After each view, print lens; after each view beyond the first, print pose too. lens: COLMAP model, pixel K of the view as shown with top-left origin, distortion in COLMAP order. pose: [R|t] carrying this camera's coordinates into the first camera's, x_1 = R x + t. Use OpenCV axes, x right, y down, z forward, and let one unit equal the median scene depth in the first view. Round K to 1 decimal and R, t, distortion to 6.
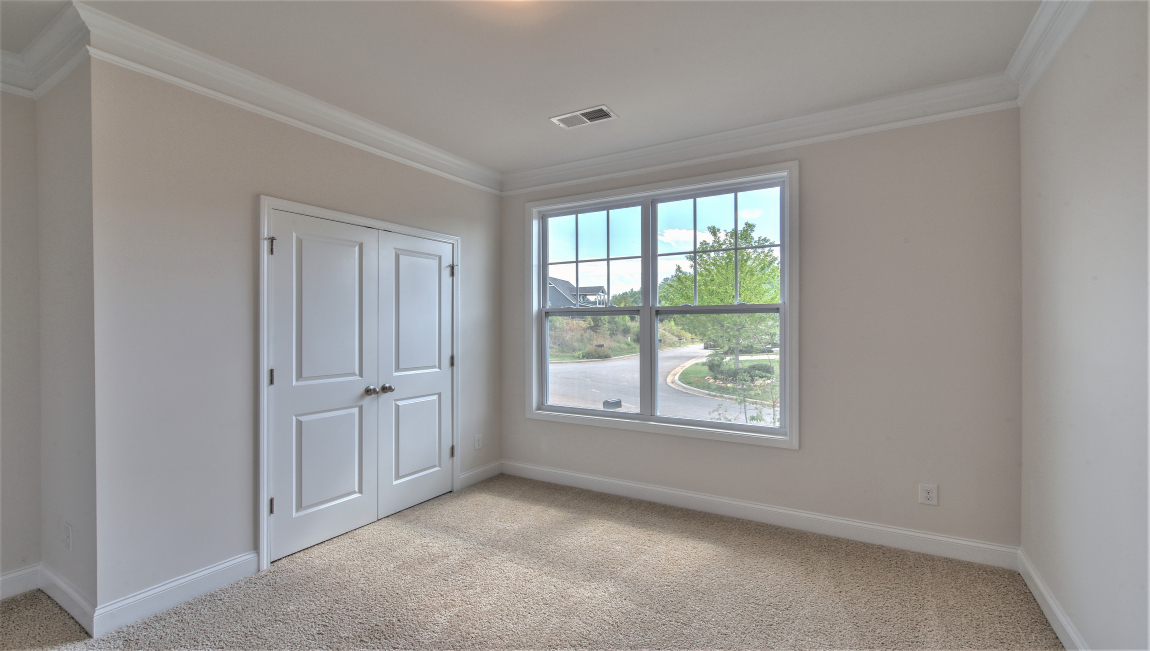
lens RADIAL K [[492.3, 0, 575.0], [0, 492.3, 325.5], [0, 0, 1]] dist [0.000473, -0.001350]
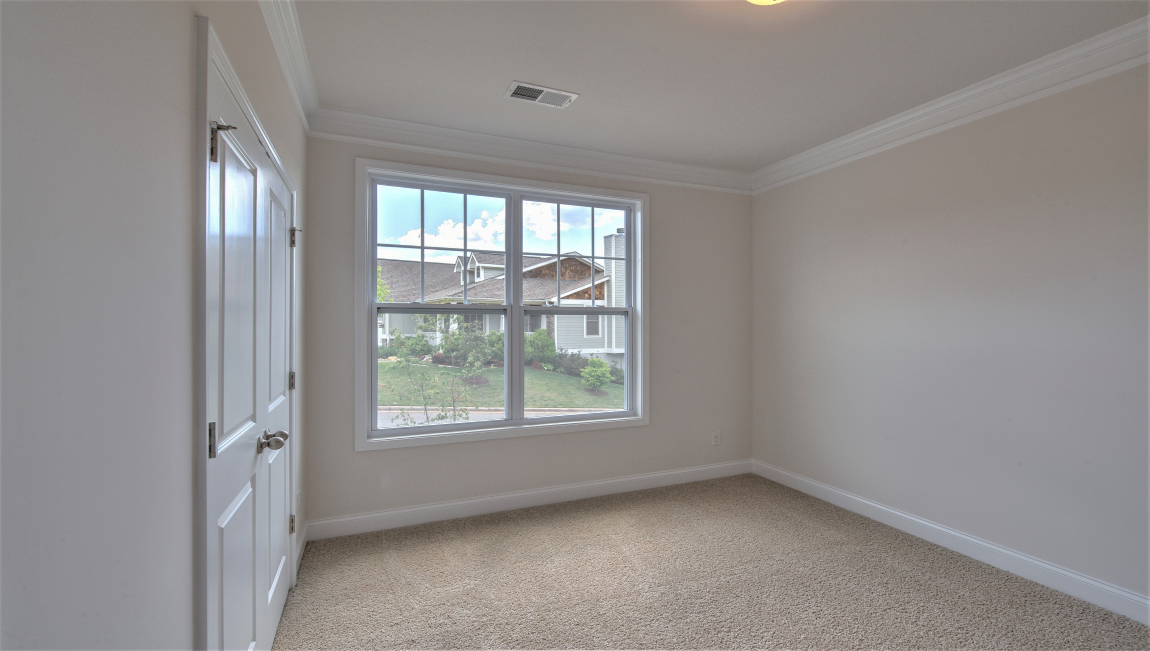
lens RADIAL K [[498.4, 0, 585.9], [0, 498.4, 332.6], [0, 0, 1]] dist [0.003090, -0.000658]
pose [[0.581682, -0.007967, 0.813377, -0.556765], [-0.001992, 0.999935, 0.011219, 0.001511], [-0.813414, -0.008146, 0.581629, 0.324958]]
